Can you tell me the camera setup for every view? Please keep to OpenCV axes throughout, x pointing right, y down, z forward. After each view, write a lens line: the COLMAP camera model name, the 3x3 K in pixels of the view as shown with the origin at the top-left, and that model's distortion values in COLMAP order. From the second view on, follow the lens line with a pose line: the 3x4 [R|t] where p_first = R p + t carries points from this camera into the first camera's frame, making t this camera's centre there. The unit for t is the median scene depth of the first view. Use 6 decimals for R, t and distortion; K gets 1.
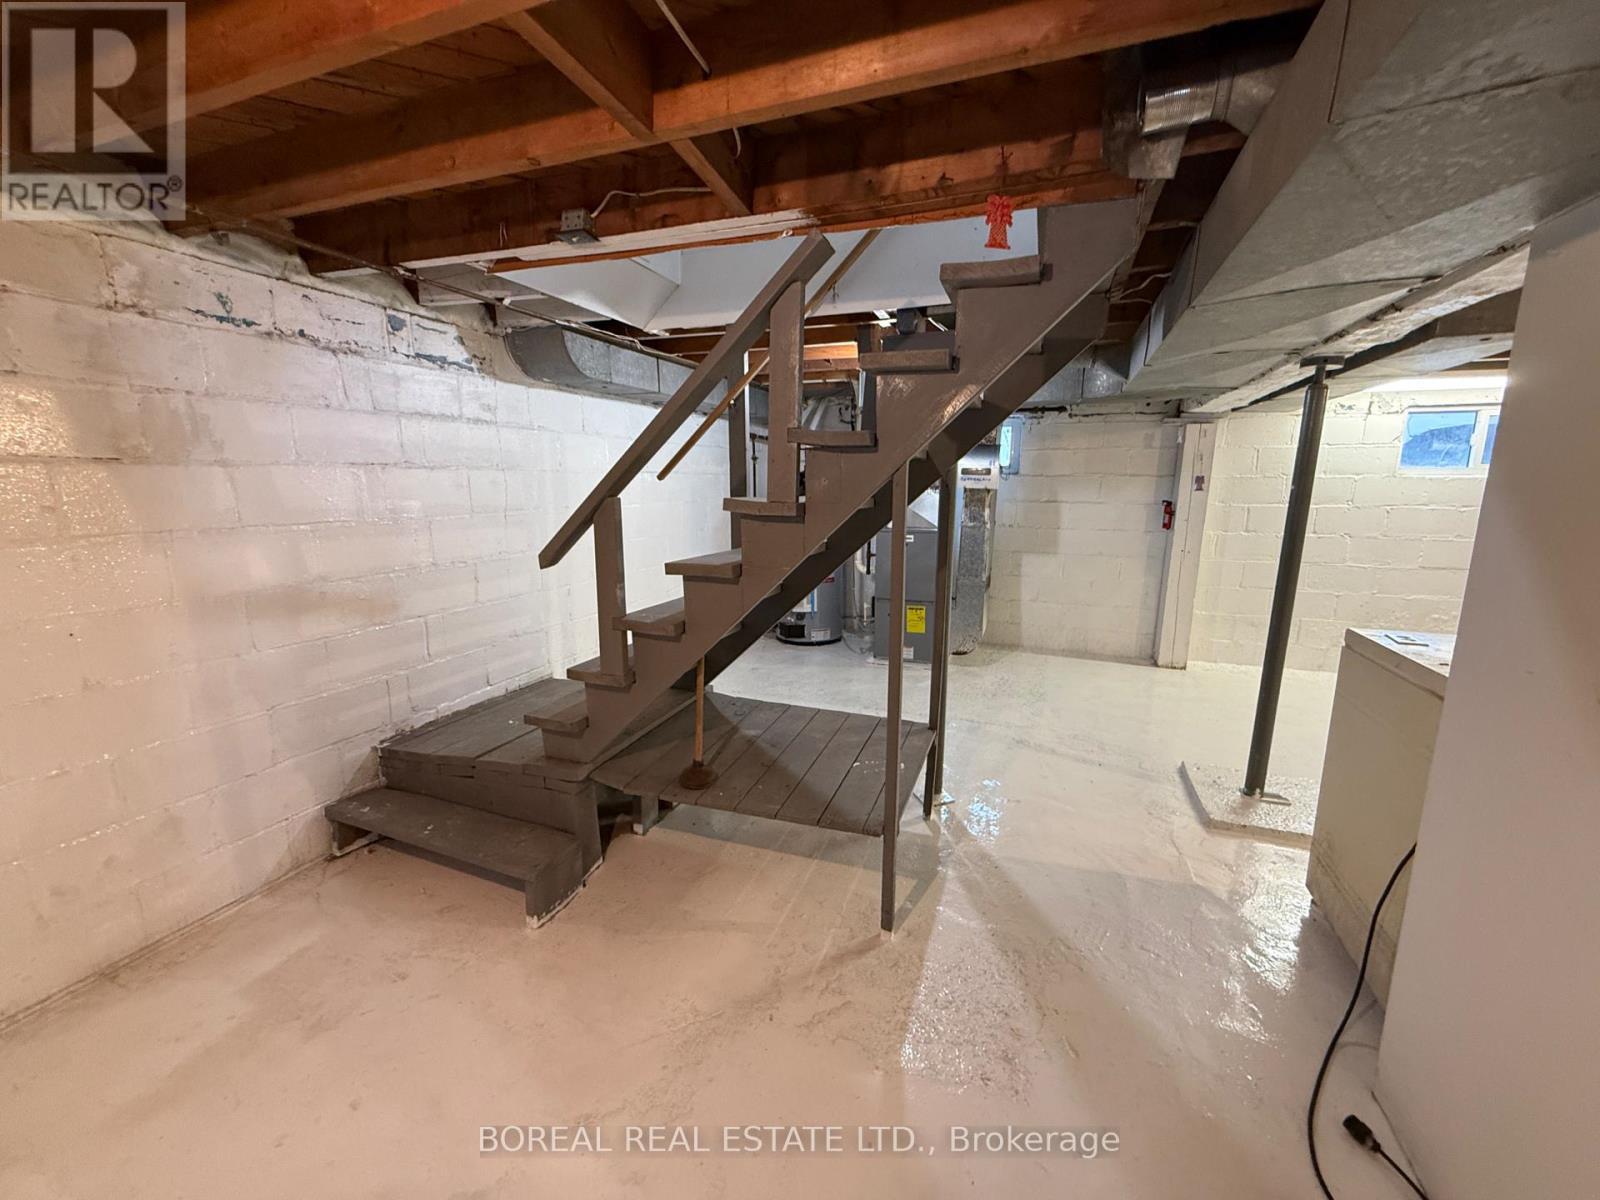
lens RADIAL K [[637.9, 0, 798.8], [0, 637.9, 597.5], [0, 0, 1]] dist [0.003655, -0.000520]
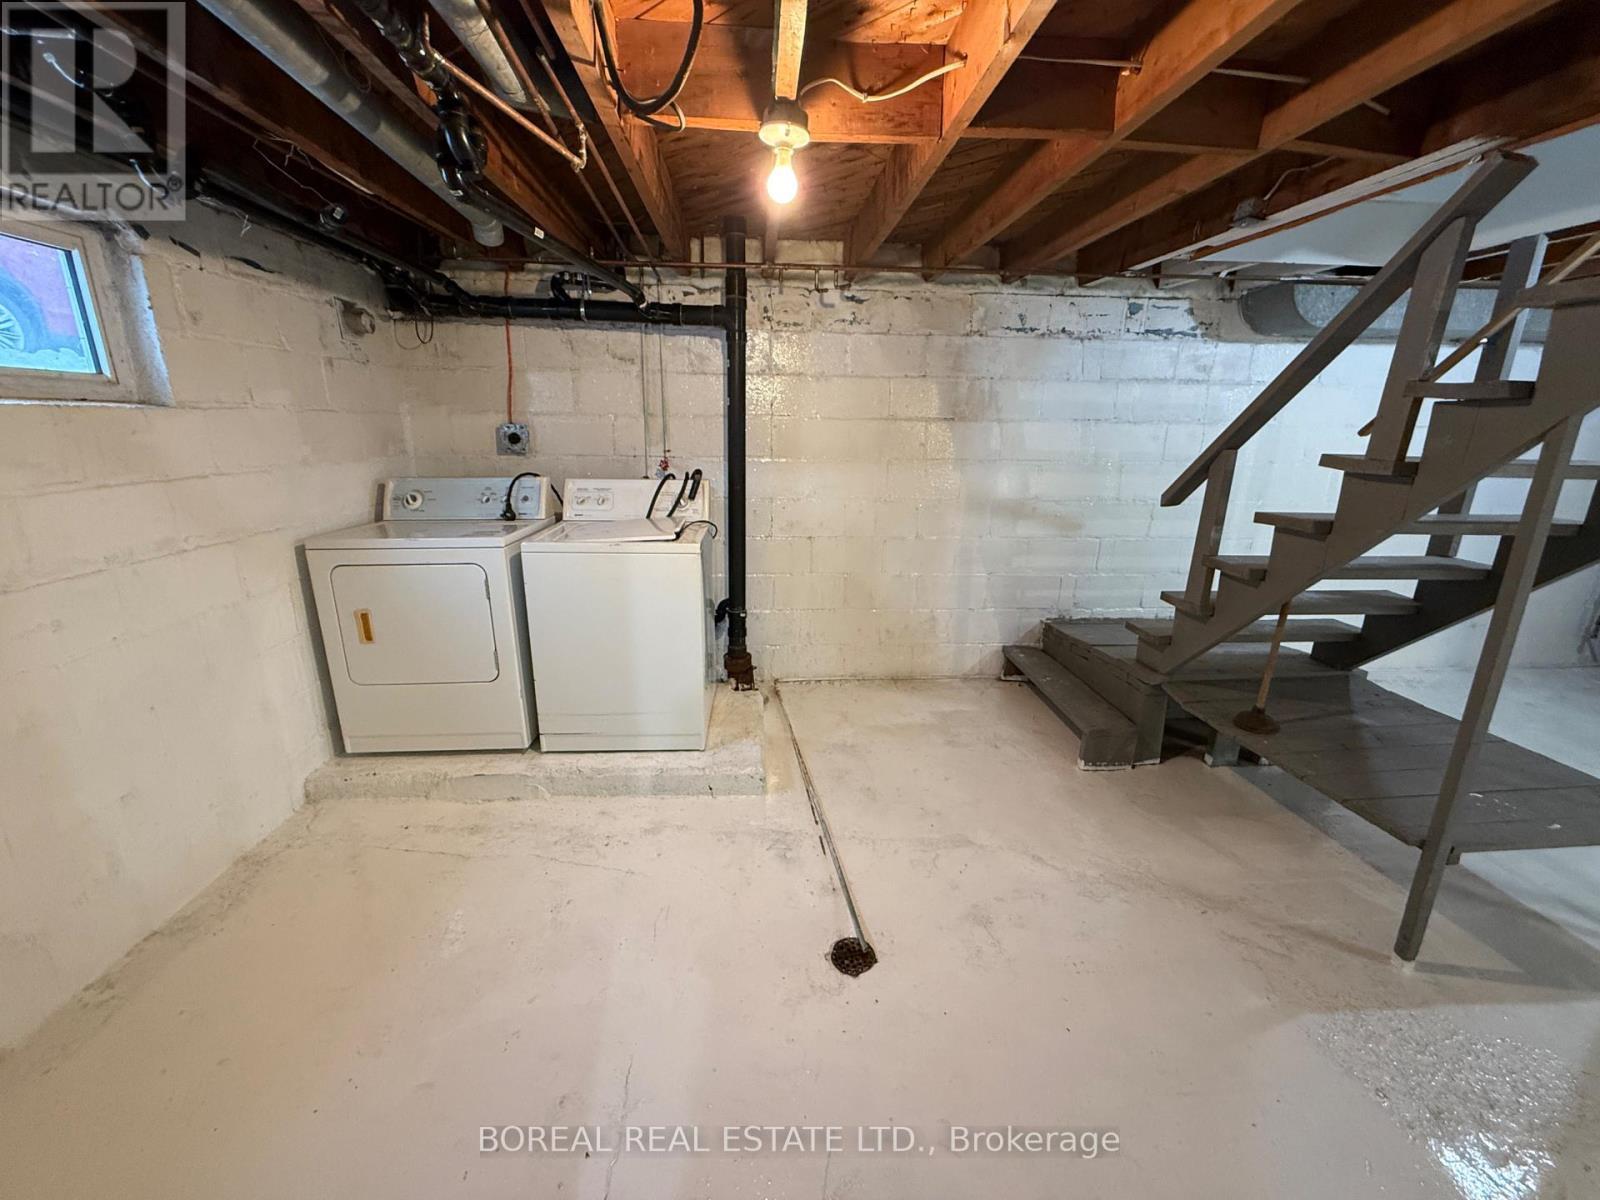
lens RADIAL K [[637.9, 0, 799.7], [0, 637.9, 598.6], [0, 0, 1]] dist [0.003655, -0.000520]
pose [[0.427858, 0.241388, -0.871016, 0.387972], [-0.177376, 0.967363, 0.180959, 0.026292], [0.886270, 0.077073, 0.456711, -0.160631]]
